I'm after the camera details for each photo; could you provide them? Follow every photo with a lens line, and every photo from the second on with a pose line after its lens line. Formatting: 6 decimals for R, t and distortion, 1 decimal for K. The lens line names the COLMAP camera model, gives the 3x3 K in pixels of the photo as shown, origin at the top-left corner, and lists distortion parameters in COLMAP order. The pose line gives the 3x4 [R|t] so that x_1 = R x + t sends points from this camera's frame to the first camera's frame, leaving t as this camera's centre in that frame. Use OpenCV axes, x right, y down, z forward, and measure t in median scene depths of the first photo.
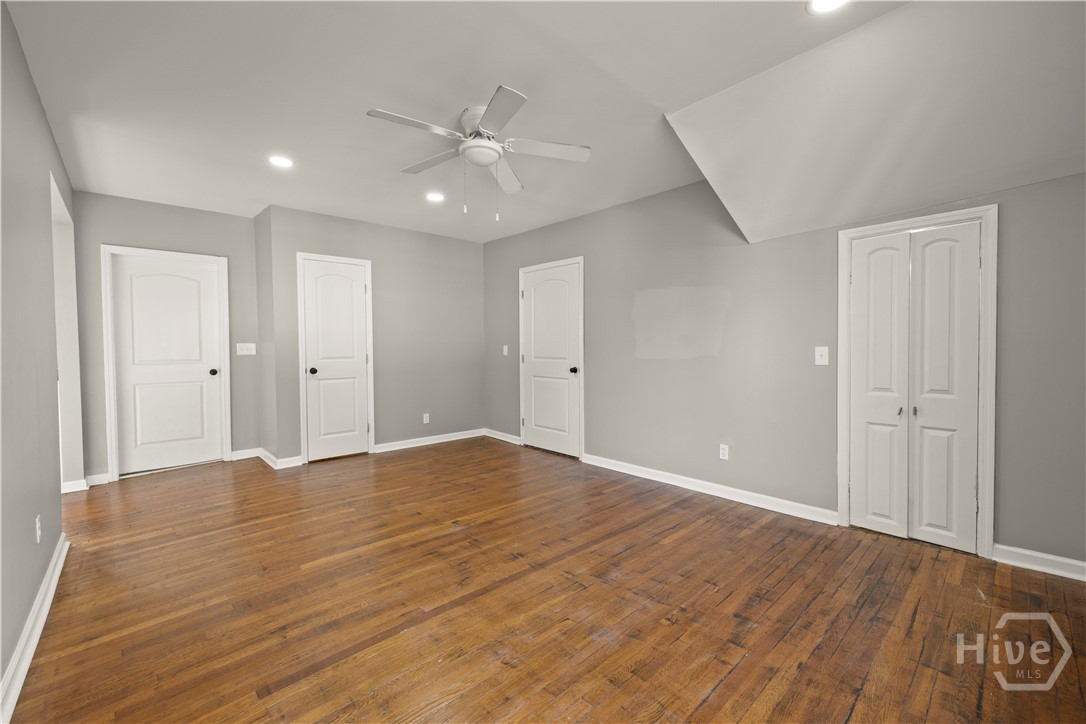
lens RADIAL K [[454.6, 0, 543.8], [0, 454.6, 357.3], [0, 0, 1]] dist [-0.000137, 0.001047]
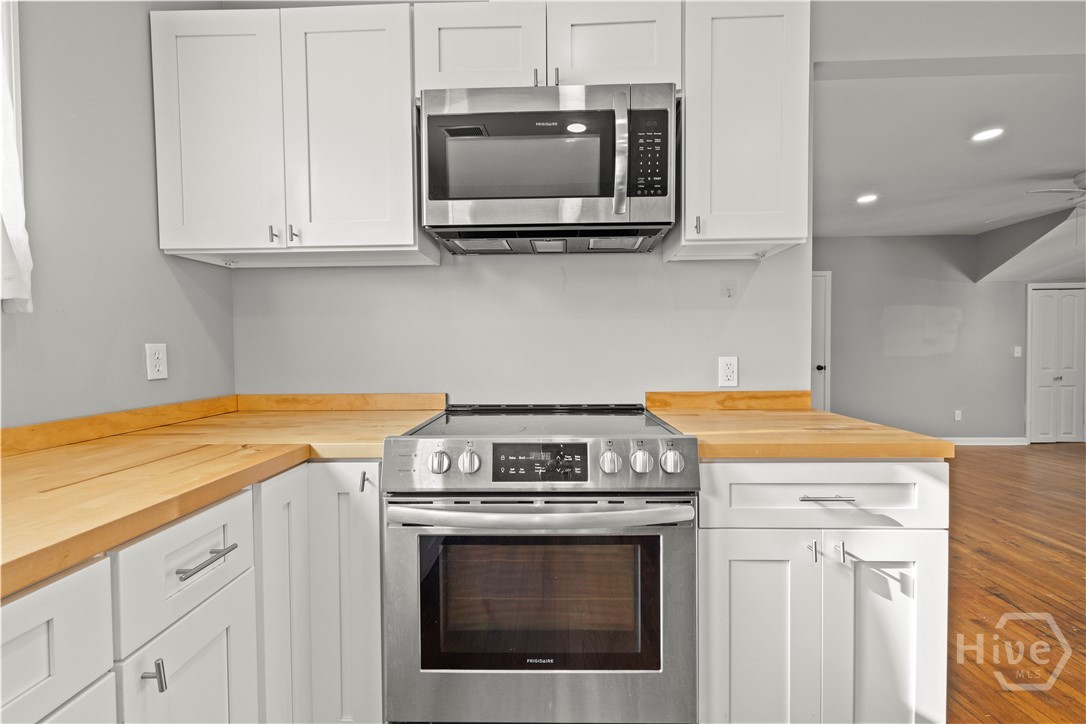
lens RADIAL K [[454.6, 0, 545.2], [0, 454.6, 359.2], [0, 0, 1]] dist [-0.000137, 0.001047]
pose [[0.696386, -0.015110, 0.717508, -1.847715], [0.021837, 0.999762, -0.000140, -0.013025], [-0.717335, 0.015765, 0.696550, 1.024331]]
